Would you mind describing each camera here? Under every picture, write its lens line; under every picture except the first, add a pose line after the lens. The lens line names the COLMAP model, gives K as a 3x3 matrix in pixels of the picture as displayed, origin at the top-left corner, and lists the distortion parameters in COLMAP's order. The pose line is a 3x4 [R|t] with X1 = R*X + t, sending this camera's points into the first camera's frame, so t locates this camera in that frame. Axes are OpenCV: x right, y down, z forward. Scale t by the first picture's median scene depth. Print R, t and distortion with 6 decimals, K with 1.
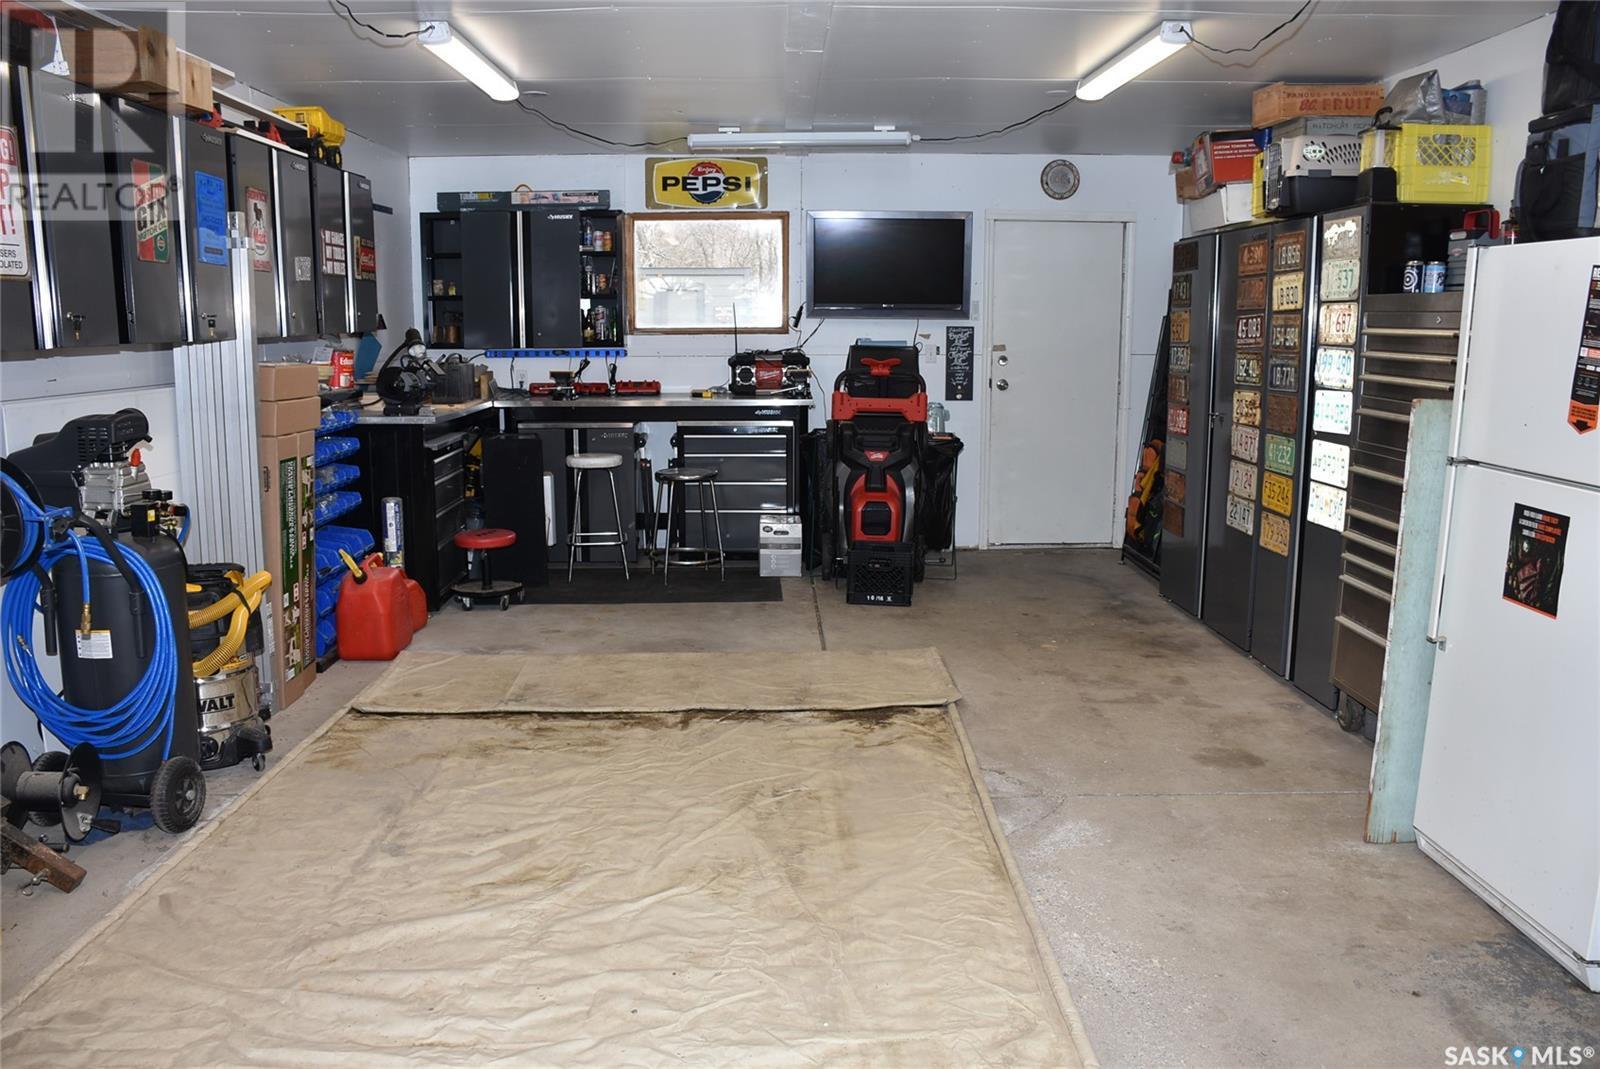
lens RADIAL K [[1245.6, 0, 798.8], [0, 1245.6, 544.3], [0, 0, 1]] dist [-0.151179, 0.103779]
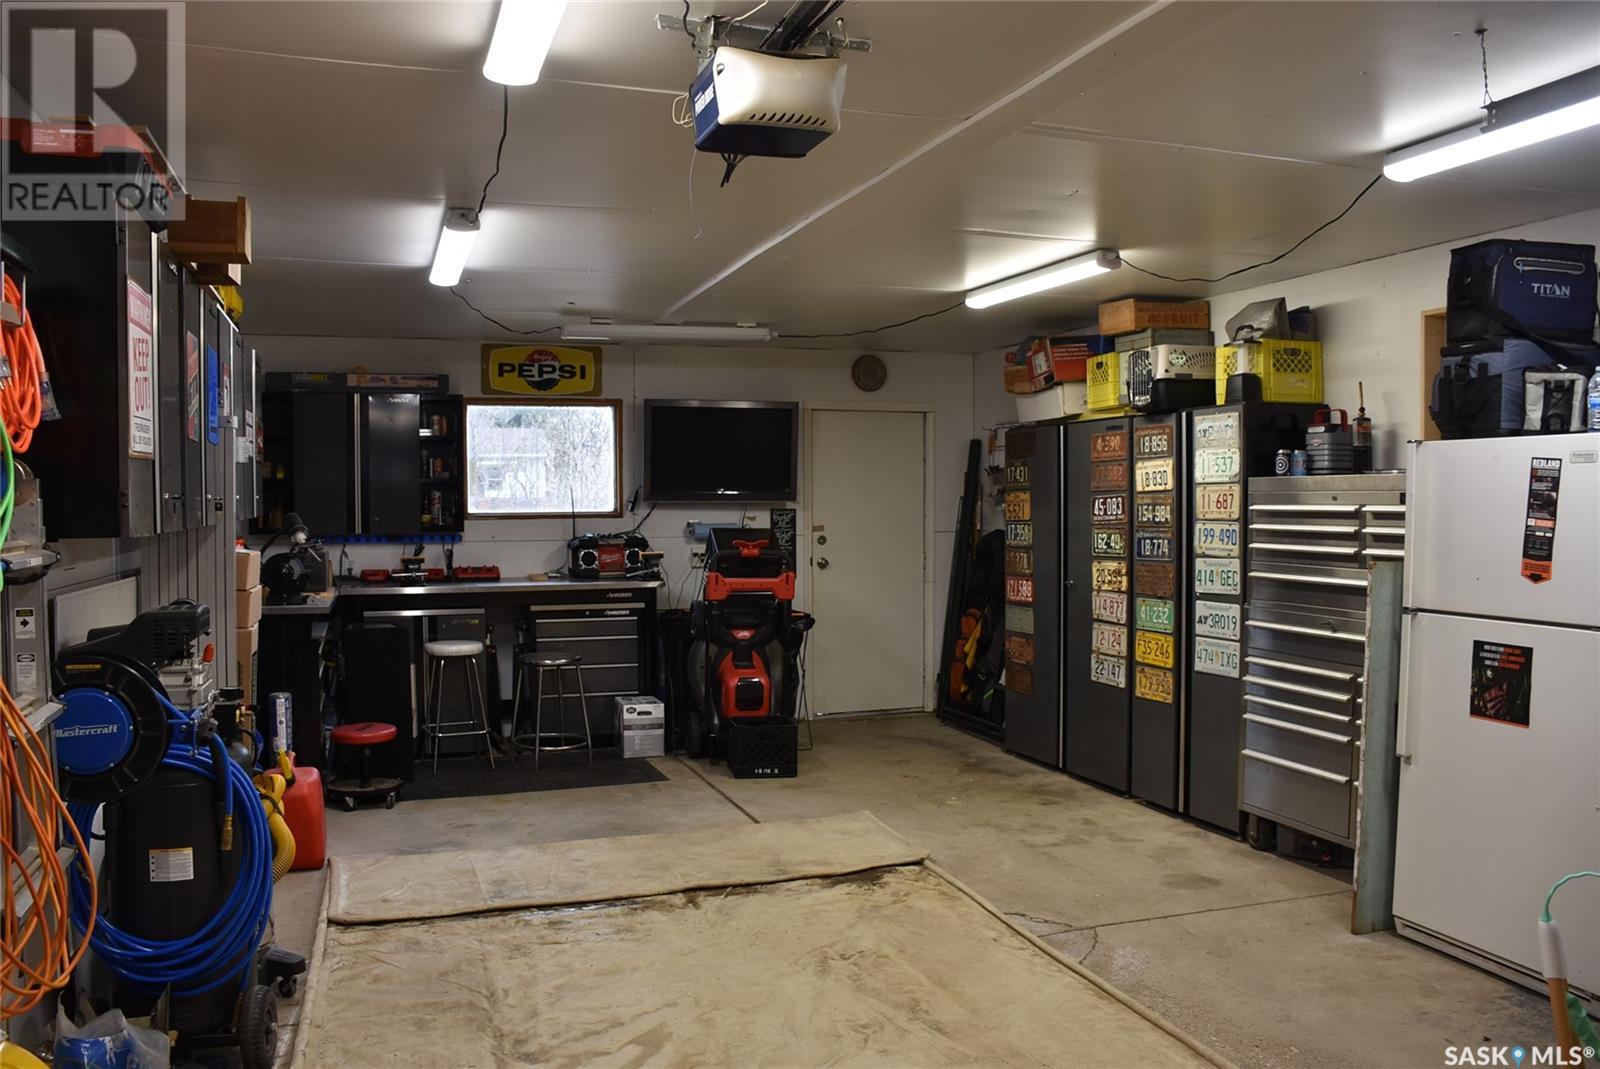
lens RADIAL K [[1245.6, 0, 798.8], [0, 1245.6, 544.3], [0, 0, 1]] dist [-0.151179, 0.103779]
pose [[0.953575, -0.015201, 0.300772, -0.280076], [0.058218, 0.989191, -0.134582, -0.003338], [-0.295475, 0.145844, 0.944152, -0.006041]]
